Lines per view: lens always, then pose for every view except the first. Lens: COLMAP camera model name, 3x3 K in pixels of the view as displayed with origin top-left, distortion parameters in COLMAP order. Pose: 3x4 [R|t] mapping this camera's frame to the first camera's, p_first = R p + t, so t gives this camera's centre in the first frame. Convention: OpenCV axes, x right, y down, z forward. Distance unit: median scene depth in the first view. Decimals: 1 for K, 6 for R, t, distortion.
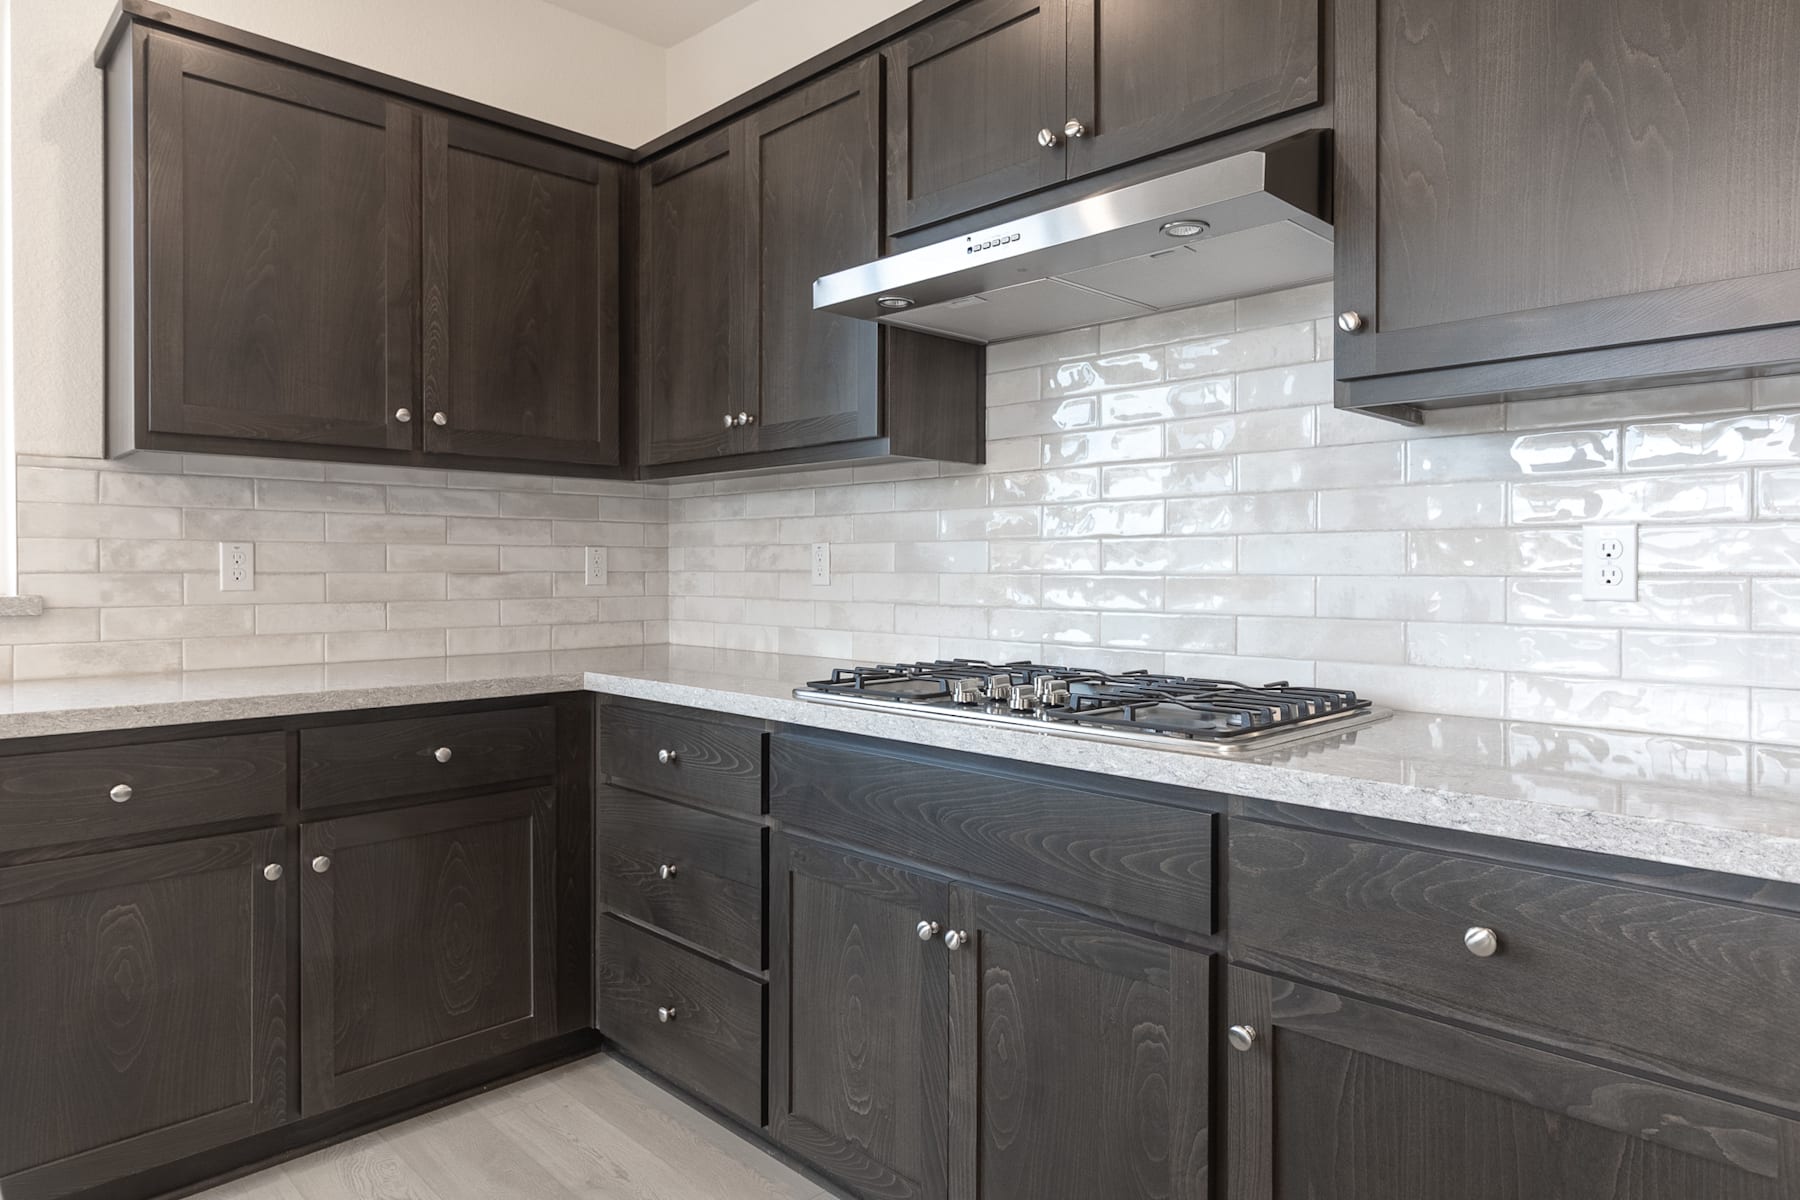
lens RADIAL K [[1079.2, 0, 899.9], [0, 1079.2, 566.2], [0, 0, 1]] dist [0.003885, 0.001150]
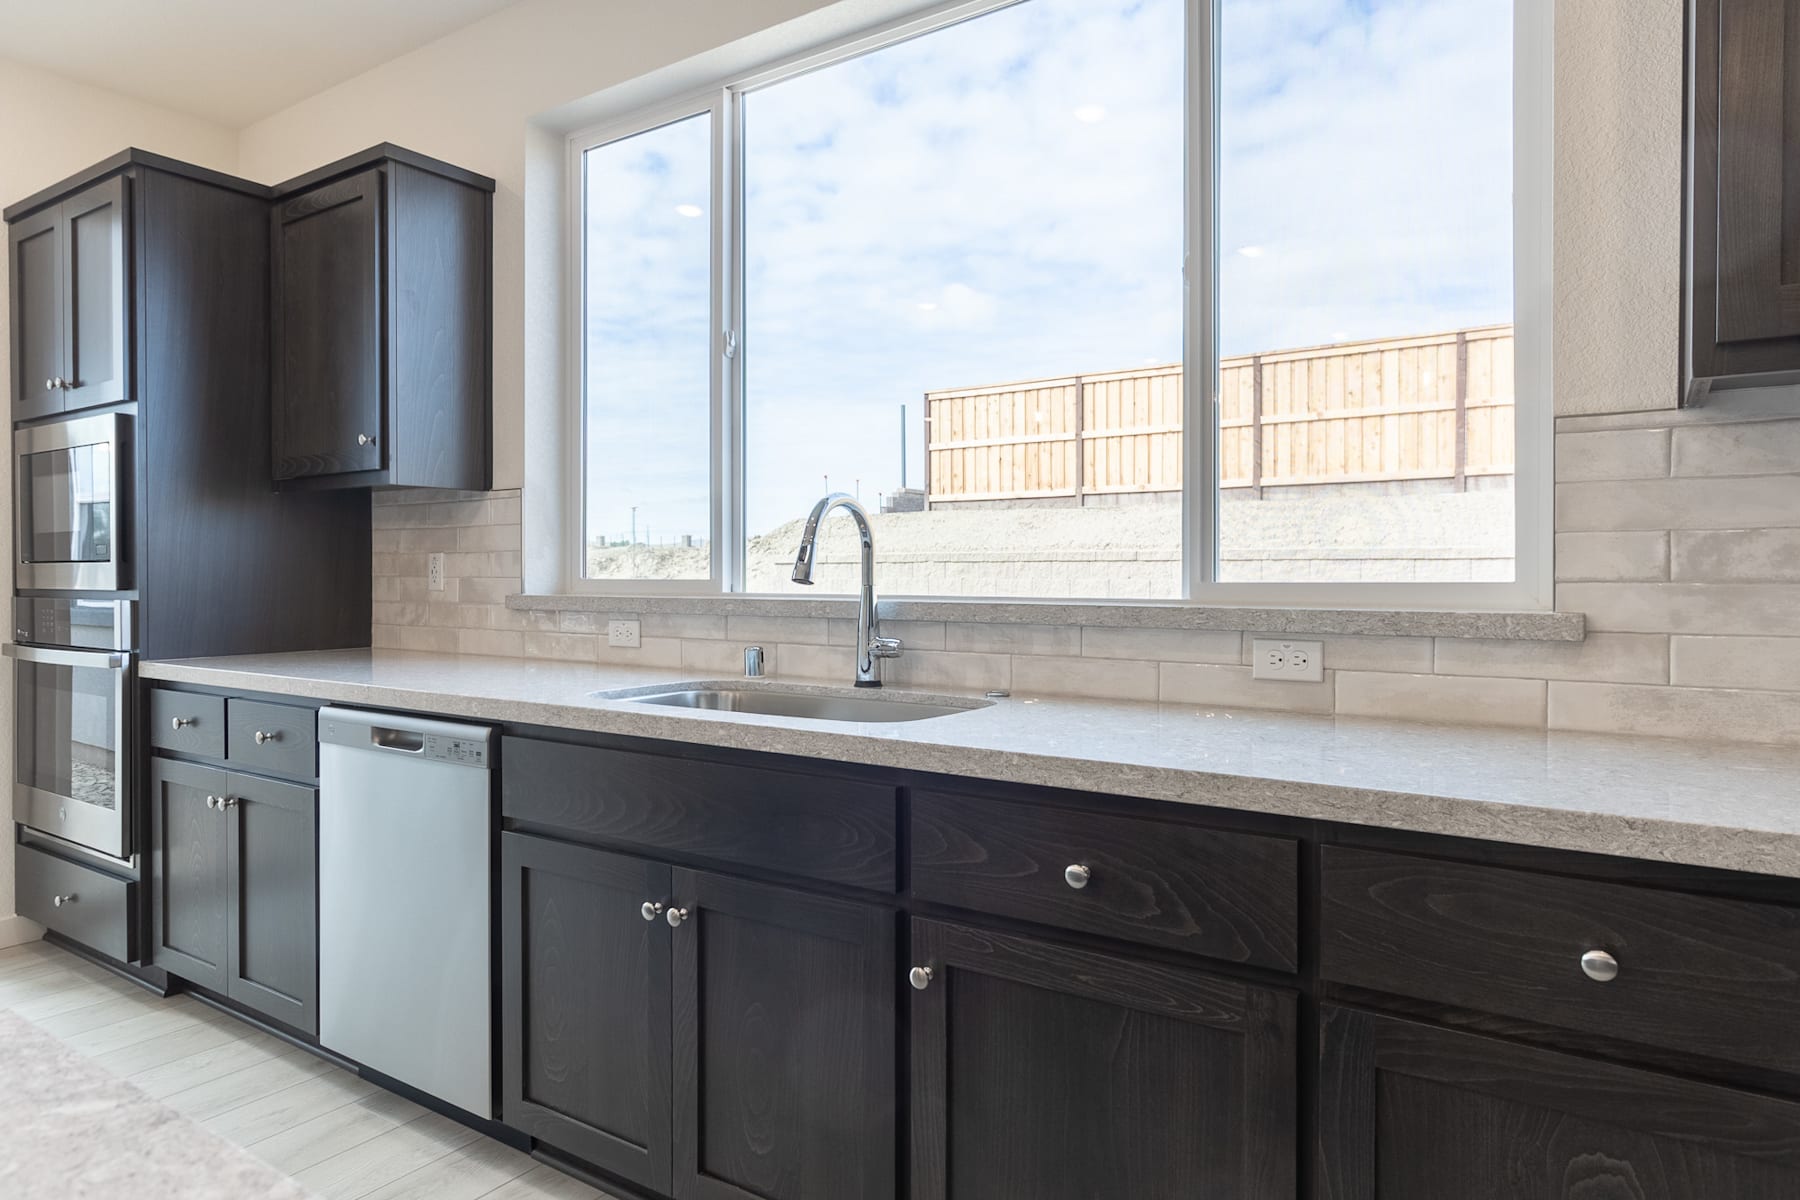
lens RADIAL K [[1070.8, 0, 900.0], [0, 1070.8, 600.0], [0, 0, 1]] dist [0.016225, 0.001100]
pose [[0.189358, 0.024047, -0.981614, -0.187526], [0.001946, 0.999689, 0.024866, -0.000074], [0.981906, -0.006619, 0.189252, 0.430832]]
